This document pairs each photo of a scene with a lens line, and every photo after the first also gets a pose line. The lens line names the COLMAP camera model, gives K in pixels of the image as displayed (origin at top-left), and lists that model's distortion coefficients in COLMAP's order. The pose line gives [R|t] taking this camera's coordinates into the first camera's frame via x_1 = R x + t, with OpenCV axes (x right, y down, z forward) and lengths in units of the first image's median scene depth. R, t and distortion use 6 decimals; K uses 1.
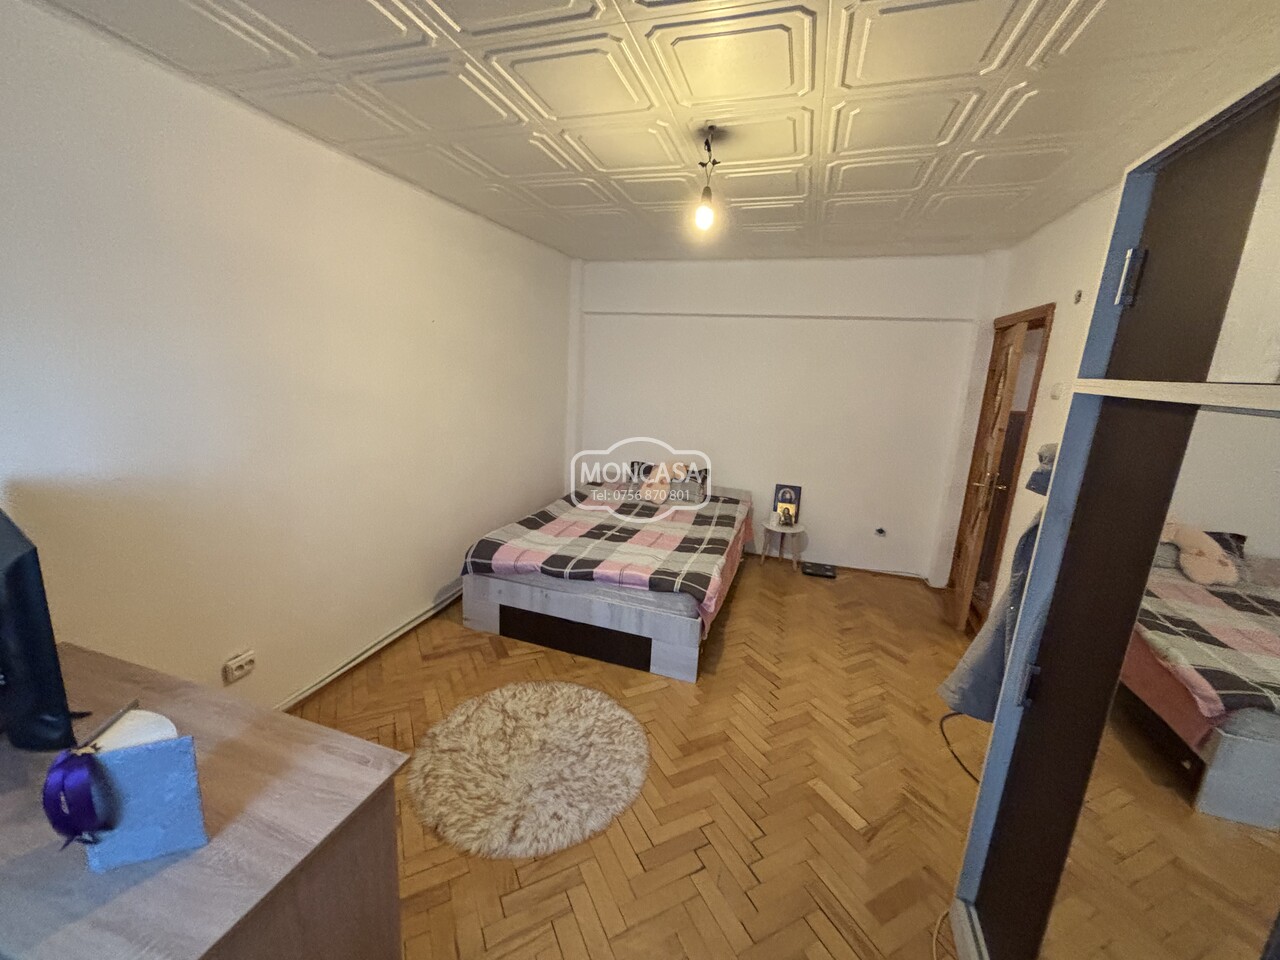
lens RADIAL K [[511.7, 0, 638.4], [0, 511.7, 478.6], [0, 0, 1]] dist [-0.006413, 0.001887]
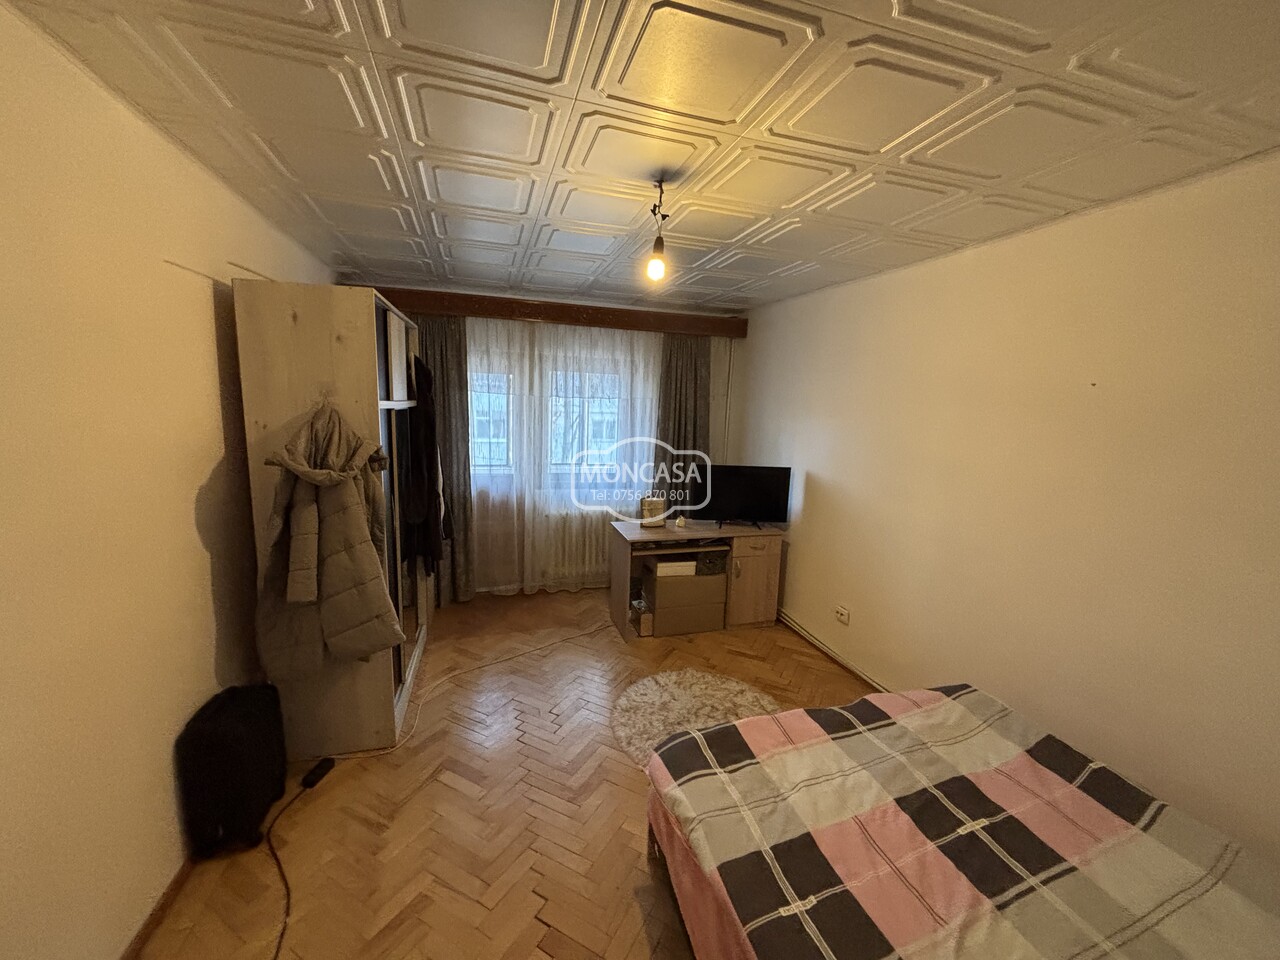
lens RADIAL K [[511.7, 0, 641.5], [0, 511.7, 480.1], [0, 0, 1]] dist [-0.006413, 0.001887]
pose [[-0.817173, 0.007318, -0.576346, 0.442967], [-0.197898, 0.935574, 0.292470, -0.249713], [0.541355, 0.353056, -0.763077, 1.147944]]
